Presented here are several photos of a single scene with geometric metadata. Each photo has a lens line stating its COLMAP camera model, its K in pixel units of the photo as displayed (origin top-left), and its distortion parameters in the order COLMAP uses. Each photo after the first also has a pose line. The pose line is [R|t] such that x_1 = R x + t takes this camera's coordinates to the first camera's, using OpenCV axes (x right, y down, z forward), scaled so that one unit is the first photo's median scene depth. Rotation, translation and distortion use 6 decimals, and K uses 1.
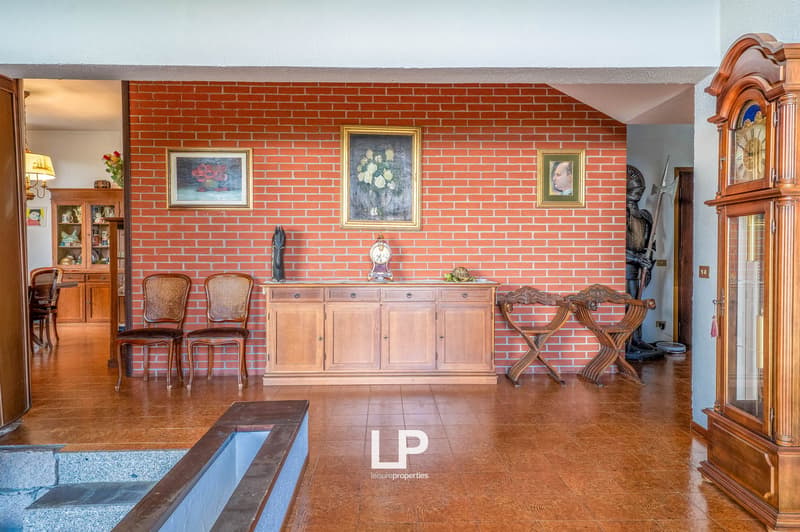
lens RADIAL K [[536.7, 0, 400.0], [0, 536.7, 266.0], [0, 0, 1]] dist [0.031287, 0.002481]
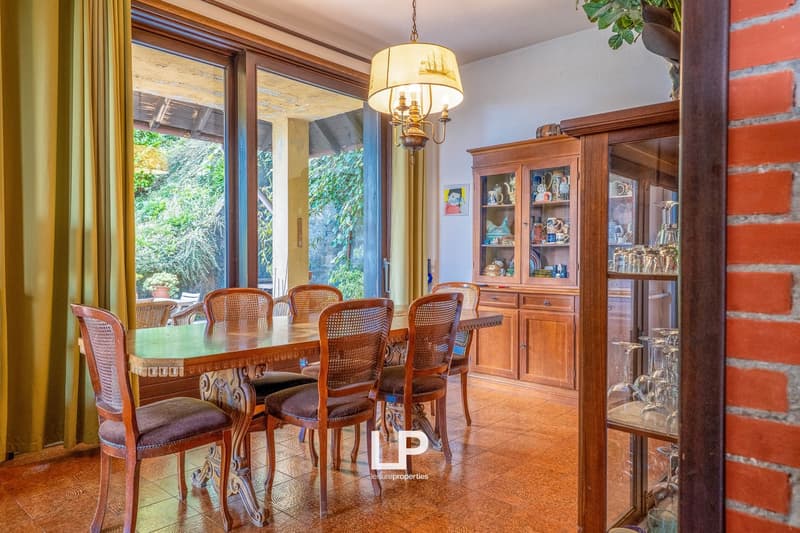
lens RADIAL K [[536.7, 0, 400.0], [0, 536.7, 266.5], [0, 0, 1]] dist [0.031287, 0.002481]
pose [[0.723281, 0.013951, -0.690413, -0.282187], [-0.016713, 0.999857, 0.002694, -0.012739], [0.690352, 0.009590, 0.723410, 0.506284]]
